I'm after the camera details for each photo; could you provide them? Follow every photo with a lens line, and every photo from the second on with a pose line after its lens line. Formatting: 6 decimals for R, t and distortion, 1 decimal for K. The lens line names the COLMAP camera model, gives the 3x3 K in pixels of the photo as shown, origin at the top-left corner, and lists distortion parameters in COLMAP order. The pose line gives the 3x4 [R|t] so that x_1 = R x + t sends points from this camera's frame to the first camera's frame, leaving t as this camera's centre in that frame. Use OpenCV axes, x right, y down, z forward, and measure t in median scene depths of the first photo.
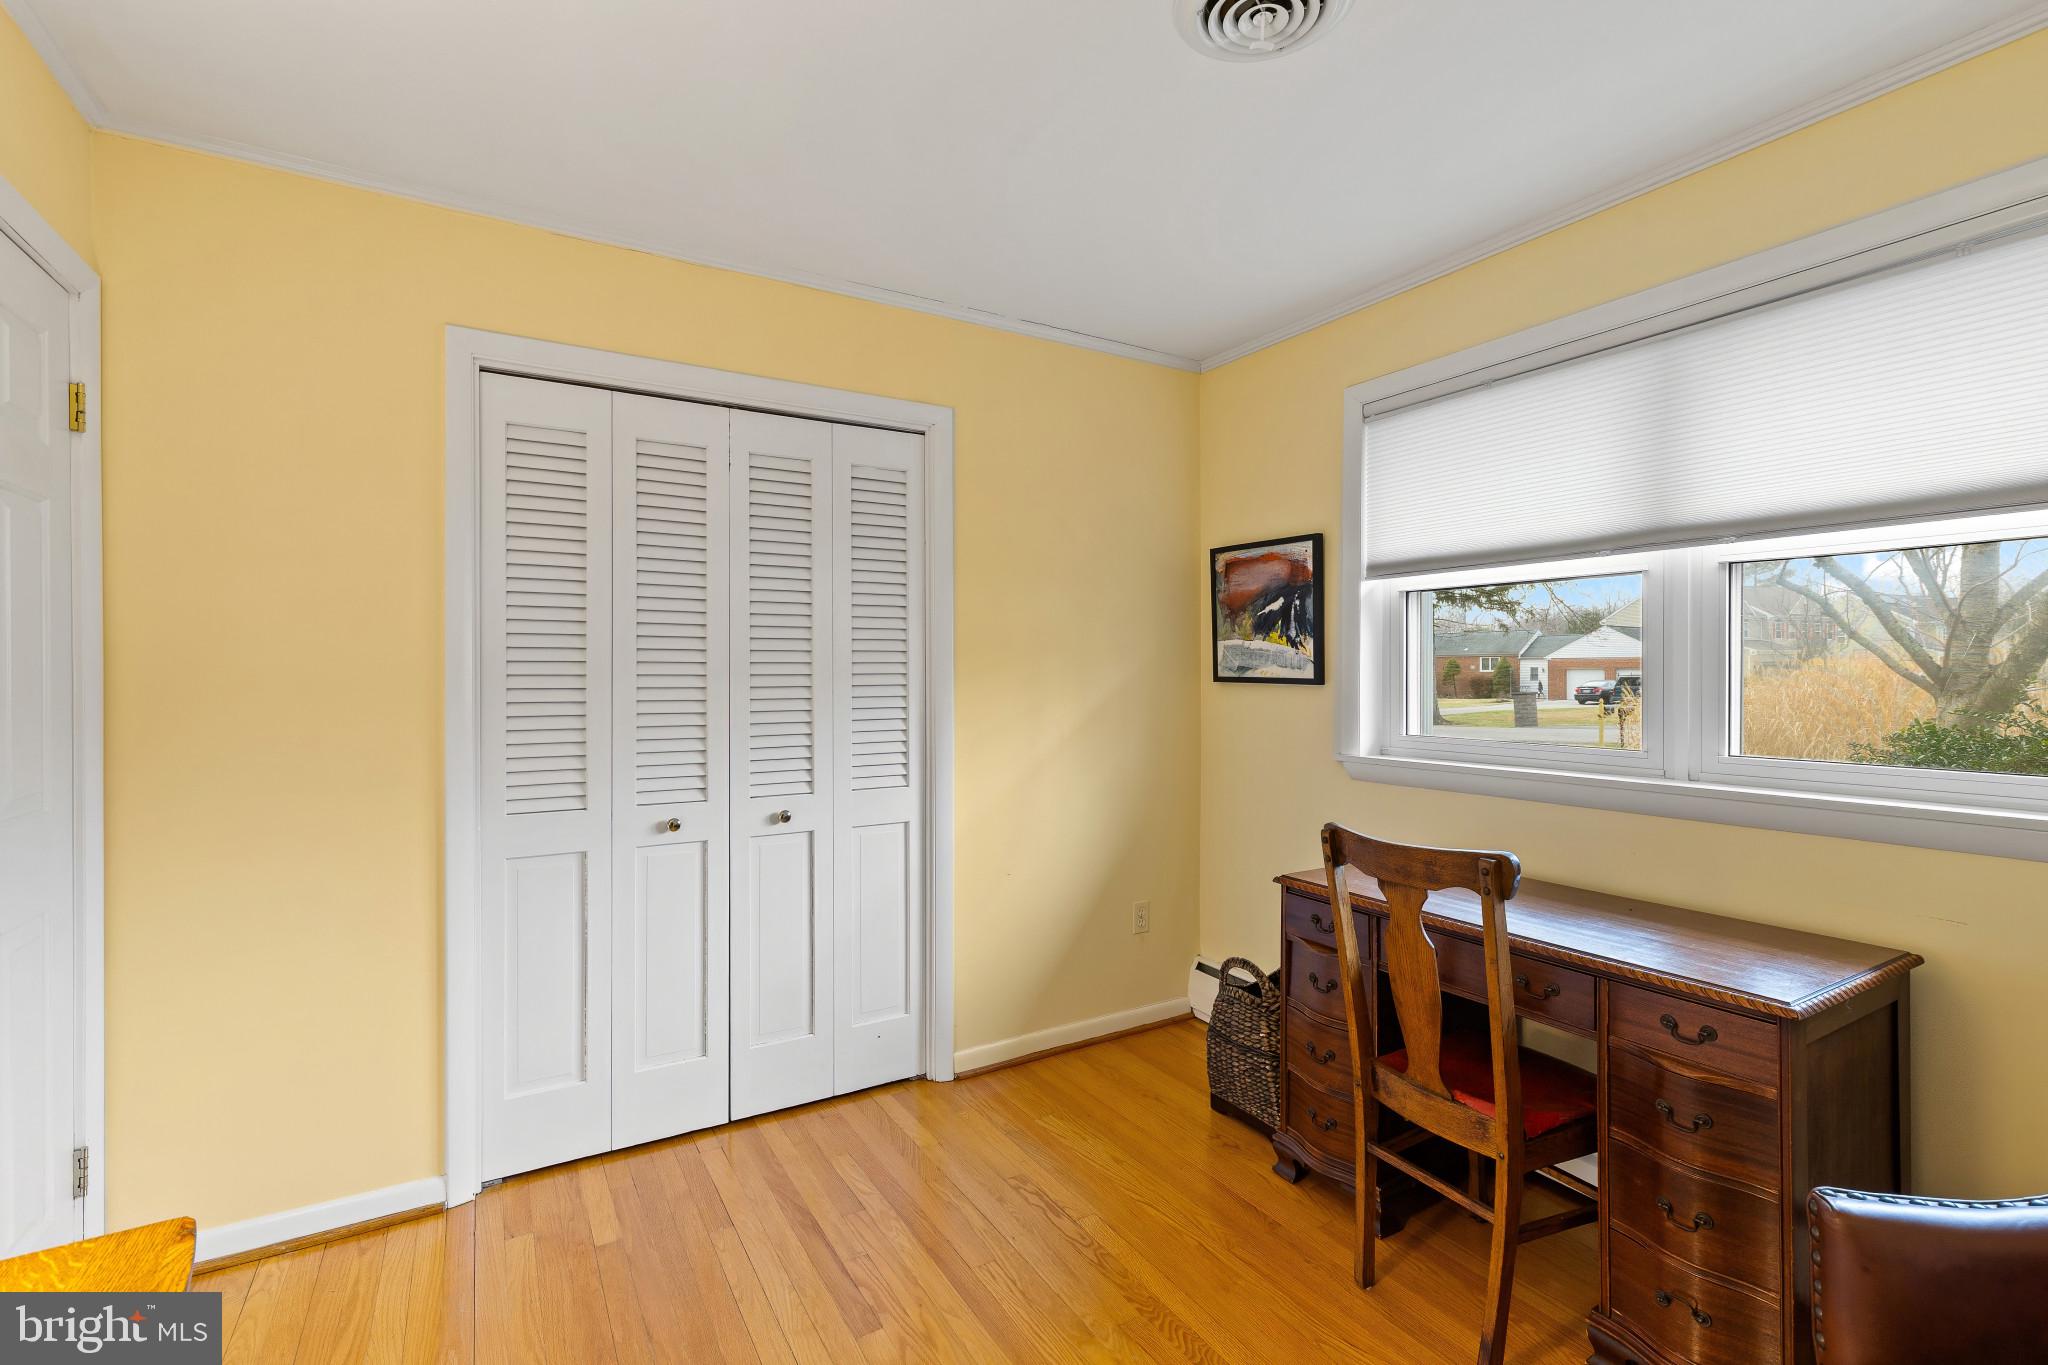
lens RADIAL K [[928.9, 0, 1029.3], [0, 928.9, 675.5], [0, 0, 1]] dist [0.003542, -0.000705]
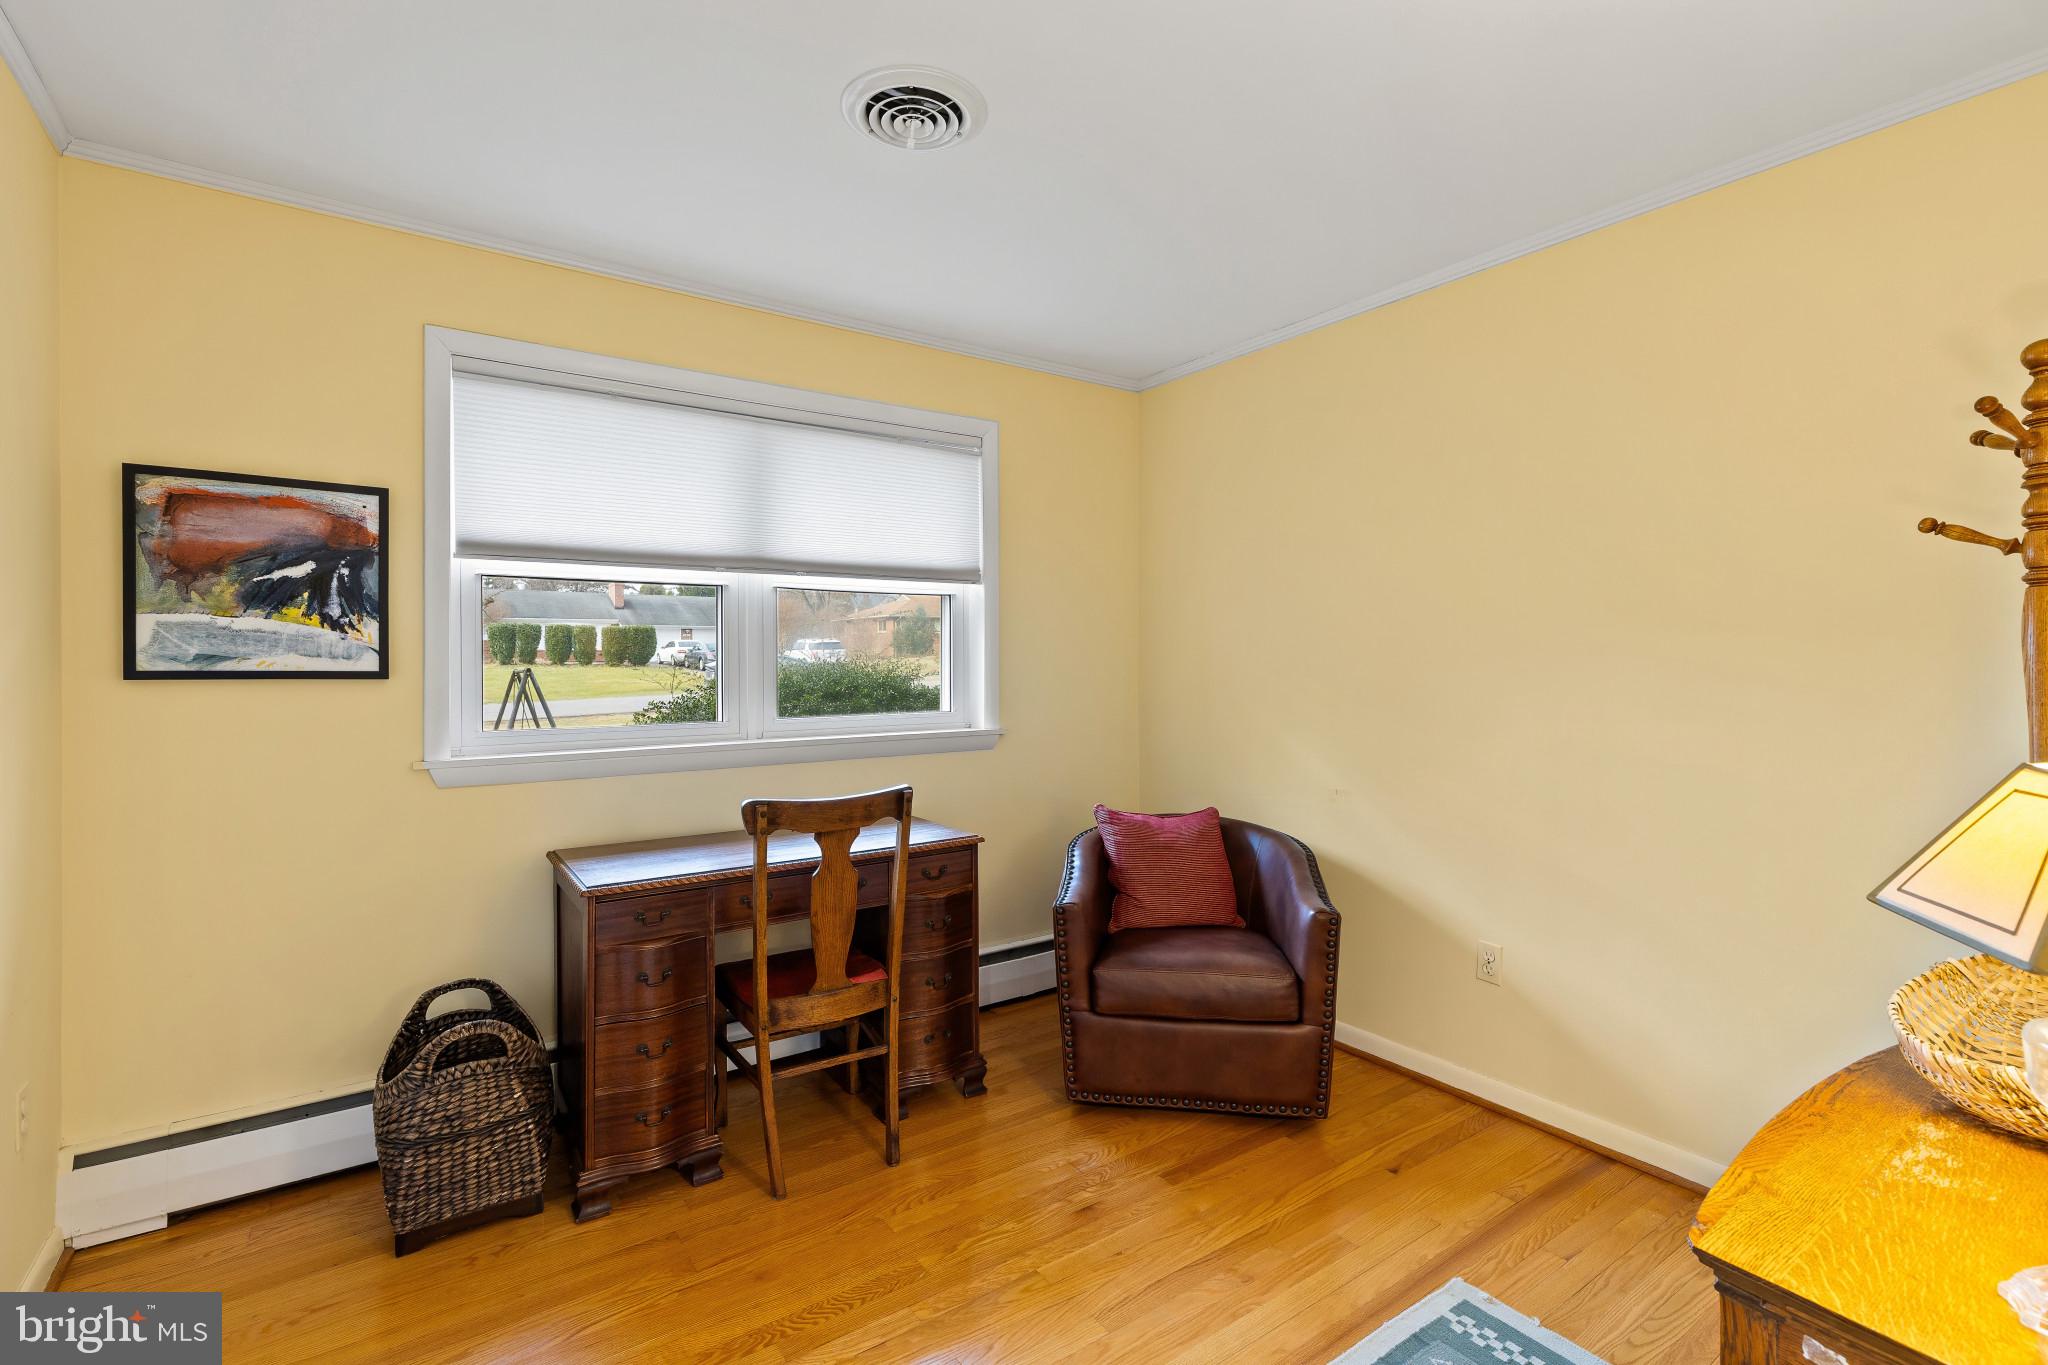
lens RADIAL K [[928.9, 0, 1026.9], [0, 928.9, 664.3], [0, 0, 1]] dist [0.003542, -0.000705]
pose [[-0.086949, -0.009766, 0.996165, -0.516841], [0.002725, 0.999946, 0.010041, -0.008715], [-0.996209, 0.003587, -0.086918, 0.506899]]
